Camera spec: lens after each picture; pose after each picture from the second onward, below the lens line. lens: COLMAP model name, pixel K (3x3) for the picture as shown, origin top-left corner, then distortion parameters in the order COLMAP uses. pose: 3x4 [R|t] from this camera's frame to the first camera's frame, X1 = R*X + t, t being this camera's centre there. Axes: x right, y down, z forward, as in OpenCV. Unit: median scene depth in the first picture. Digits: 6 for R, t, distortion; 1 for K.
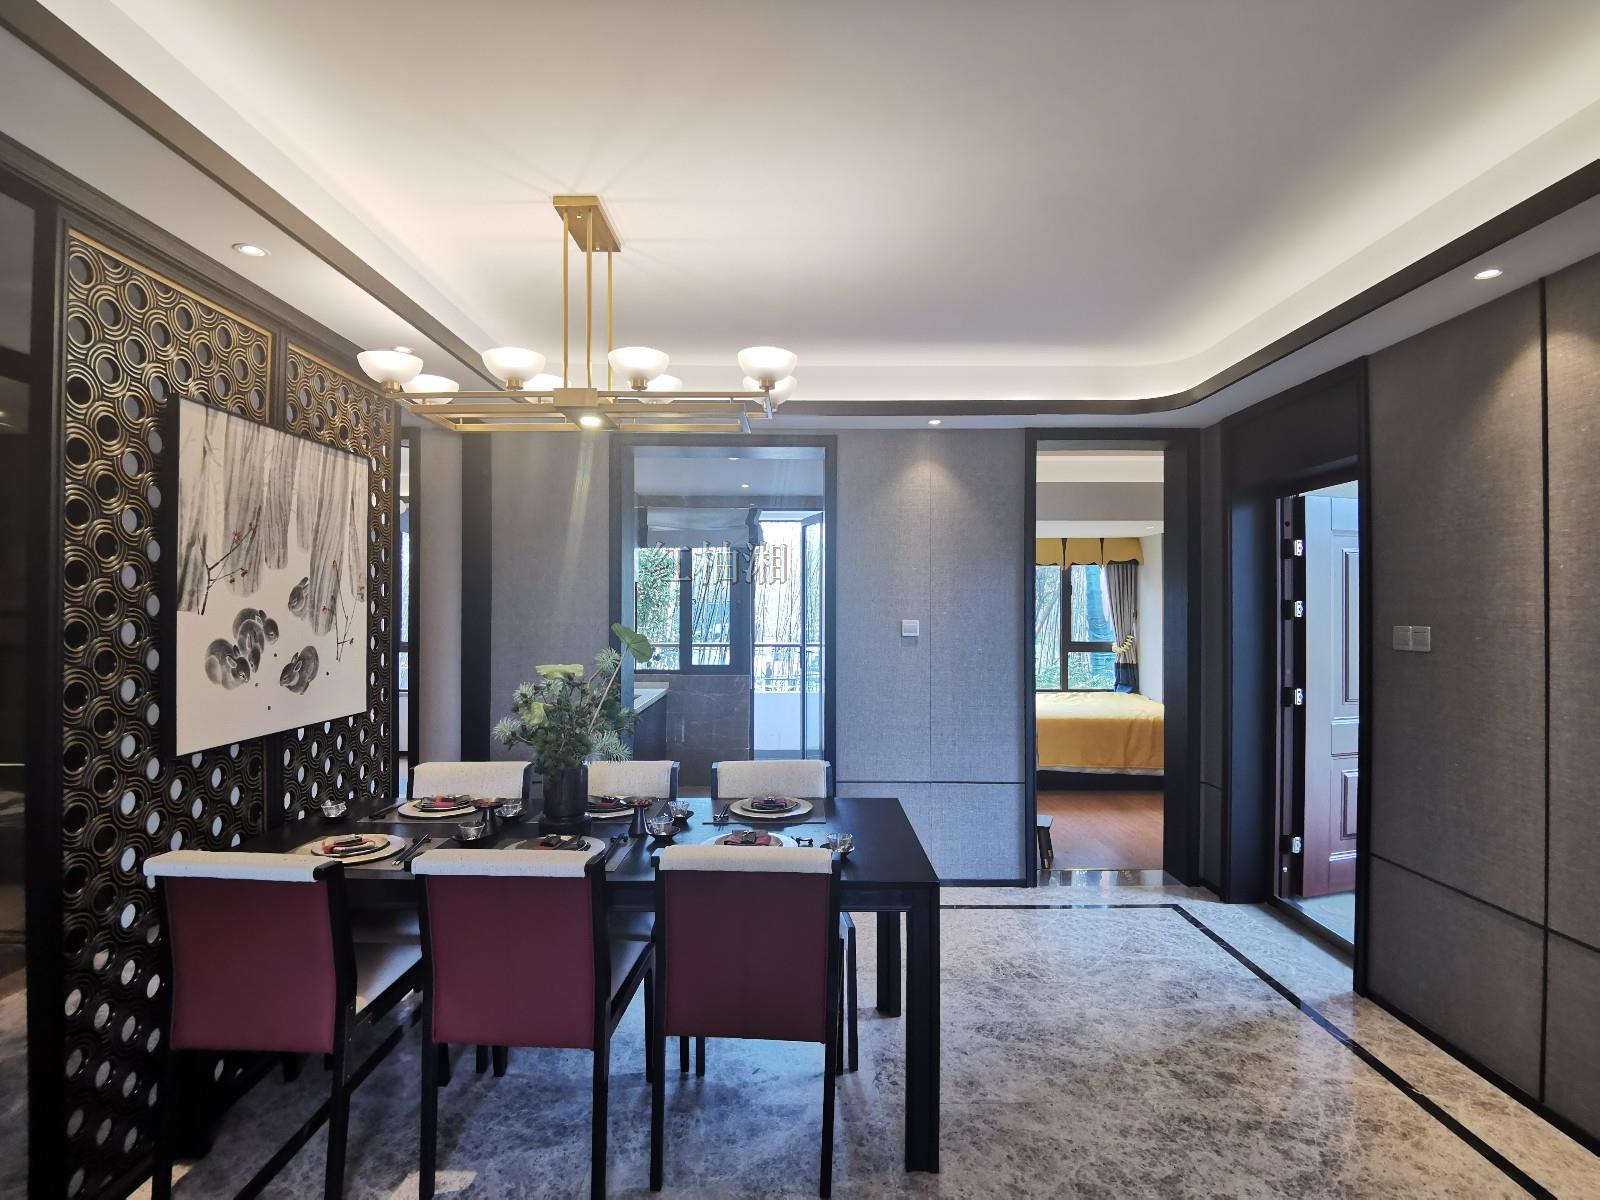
lens RADIAL K [[809.1, 0, 802.2], [0, 809.1, 599.6], [0, 0, 1]] dist [-0.001630, -0.000030]
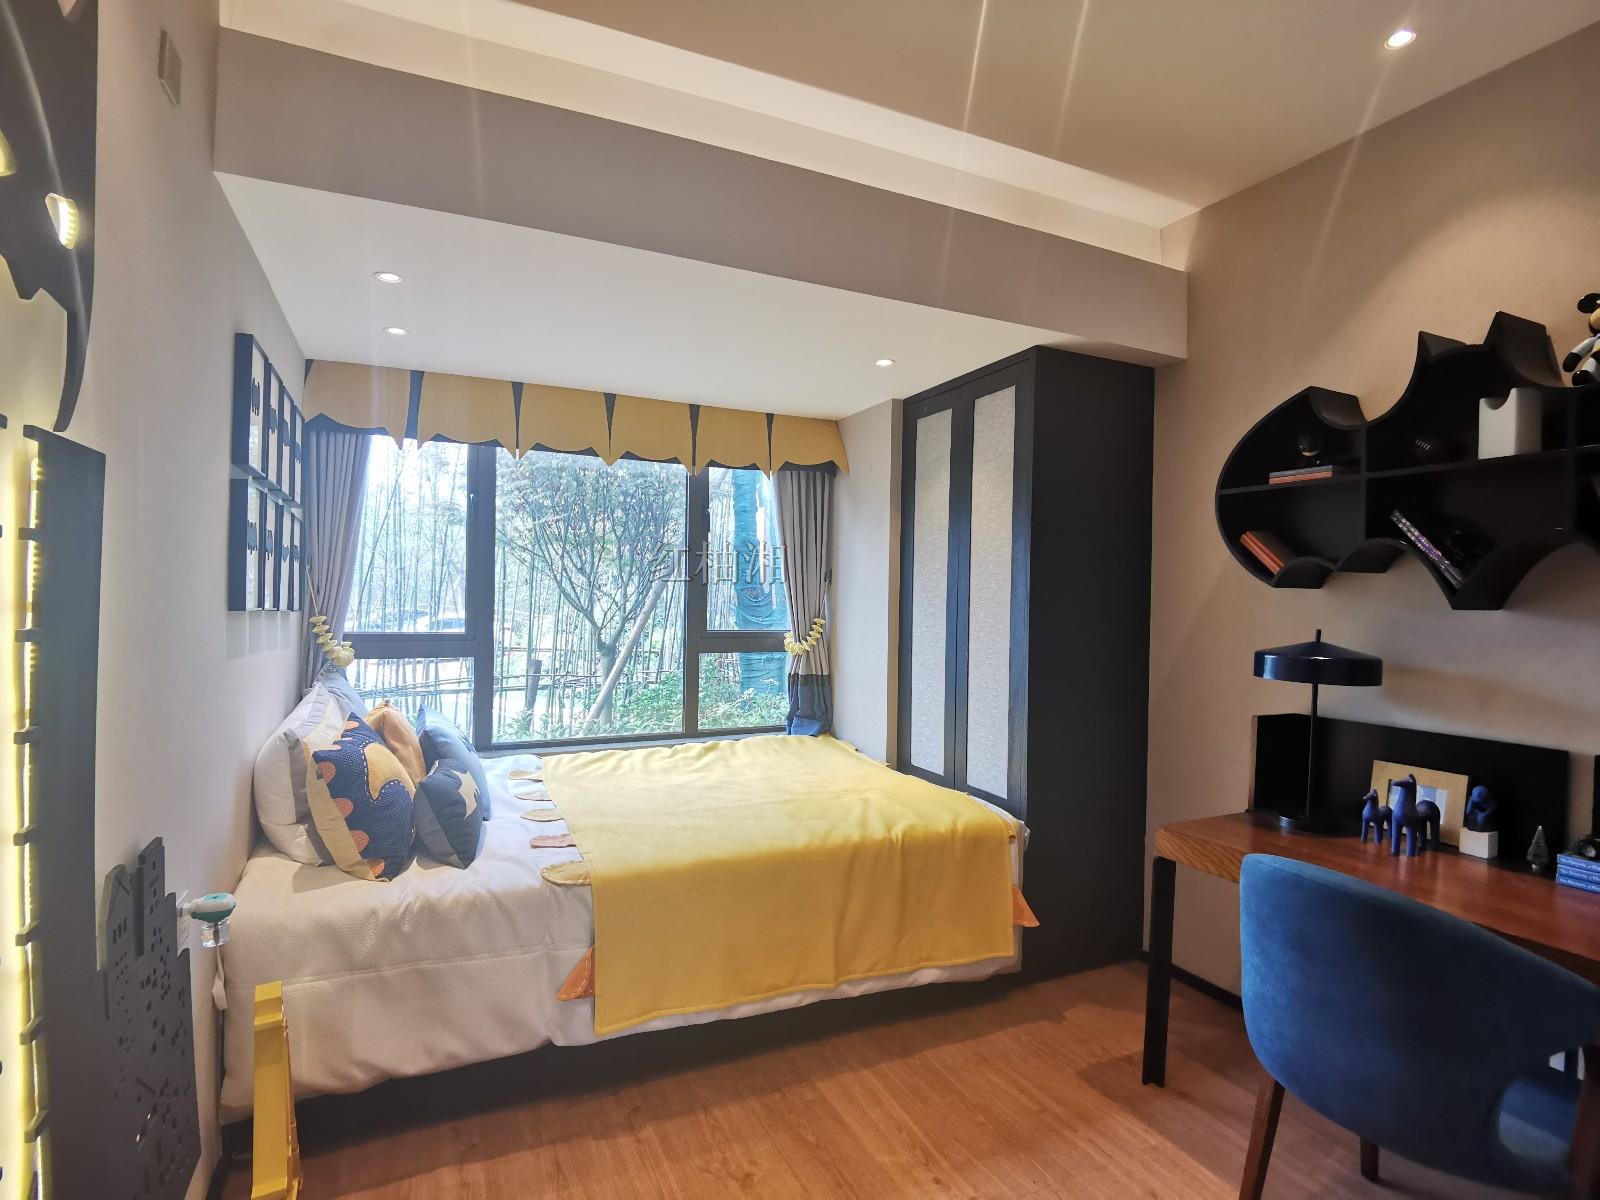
lens RADIAL K [[809.1, 0, 801.7], [0, 809.1, 596.0], [0, 0, 1]] dist [-0.001630, -0.000030]
pose [[0.908643, 0.007805, 0.417501, 0.187614], [-0.015297, 0.999776, 0.014603, 0.023254], [-0.417294, -0.019655, 0.908559, 0.550229]]
